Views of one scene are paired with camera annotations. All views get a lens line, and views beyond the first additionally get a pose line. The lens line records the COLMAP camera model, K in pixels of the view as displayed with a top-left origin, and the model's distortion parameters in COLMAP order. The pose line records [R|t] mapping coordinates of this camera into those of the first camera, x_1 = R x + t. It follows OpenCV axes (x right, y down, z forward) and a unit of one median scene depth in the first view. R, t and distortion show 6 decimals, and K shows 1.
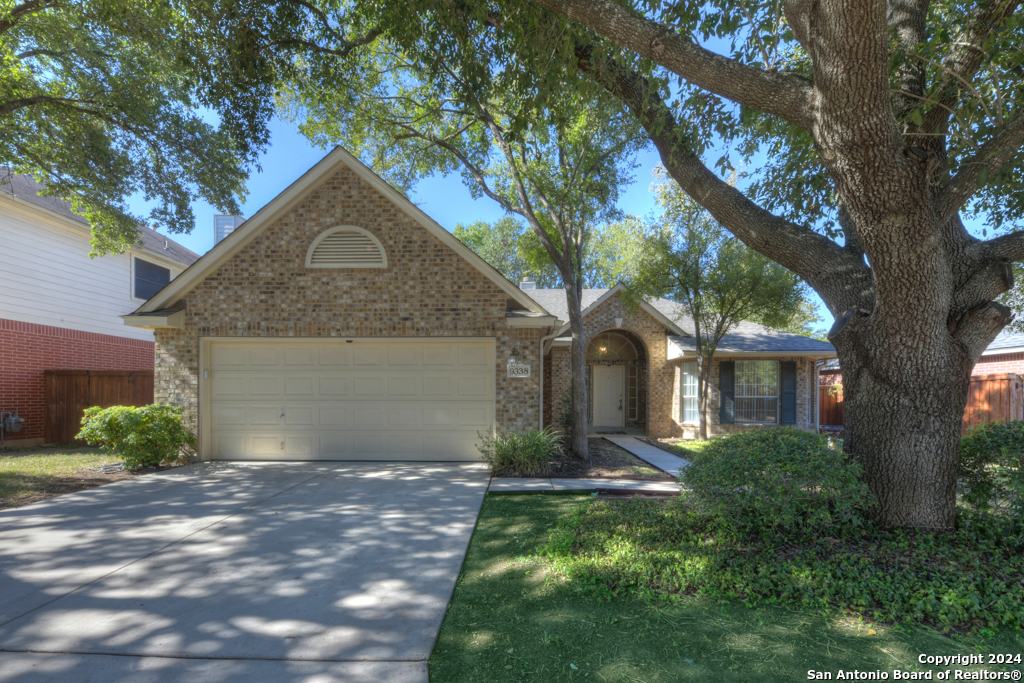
lens RADIAL K [[426.4, 0, 479.2], [0, 426.4, 394.8], [0, 0, 1]] dist [0.001358, 0.000189]
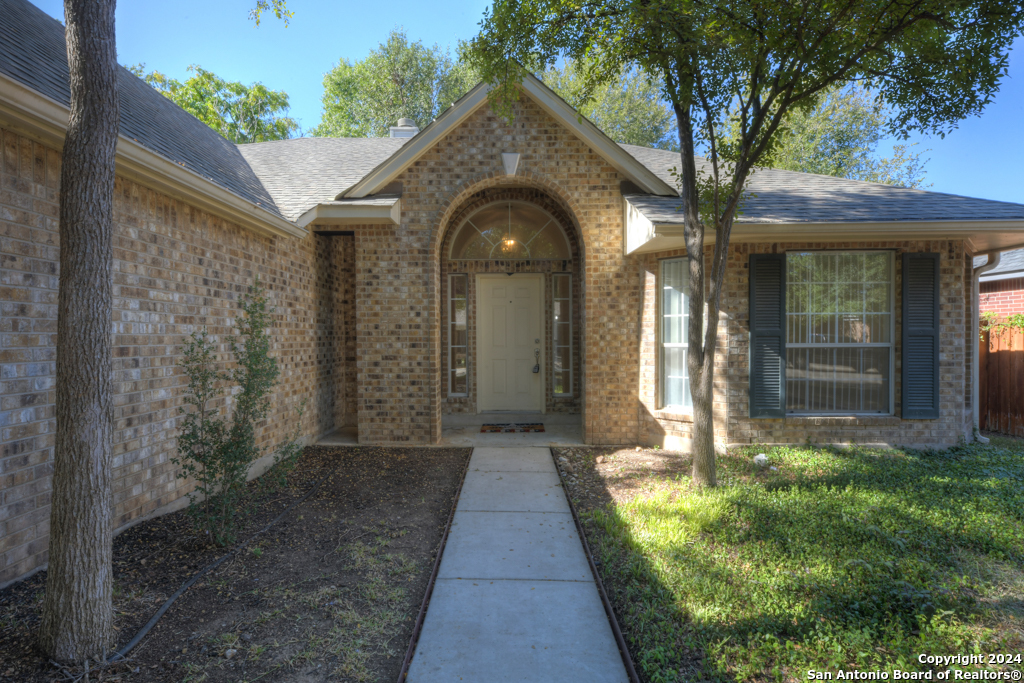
lens RADIAL K [[562.2, 0, 508.0], [0, 562.2, 333.6], [0, 0, 1]] dist [0.015265, 0.000445]
pose [[0.993451, -0.009061, 0.113903, 0.297764], [0.009165, 0.999958, -0.000388, -0.008865], [-0.113895, 0.001429, 0.993492, 0.533906]]
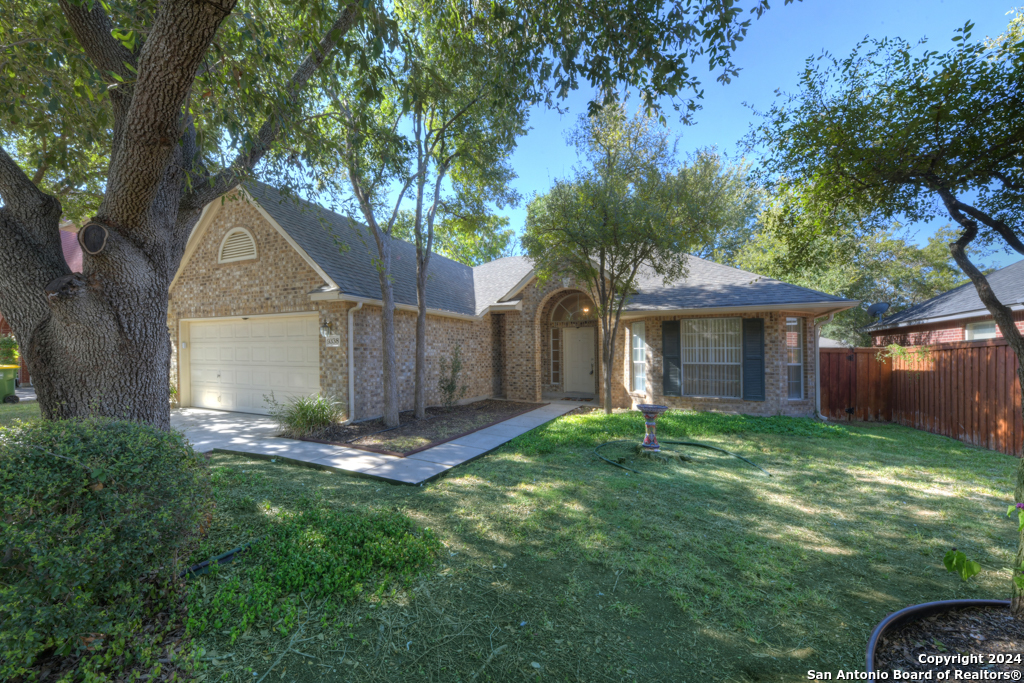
lens RADIAL K [[388.4, 0, 463.0], [0, 388.4, 350.8], [0, 0, 1]] dist [-0.000300, -0.000070]
pose [[0.919223, -0.003806, -0.393720, 0.517240], [0.001413, 0.999979, -0.006369, -0.015460], [0.393736, 0.005298, 0.919208, 0.140564]]
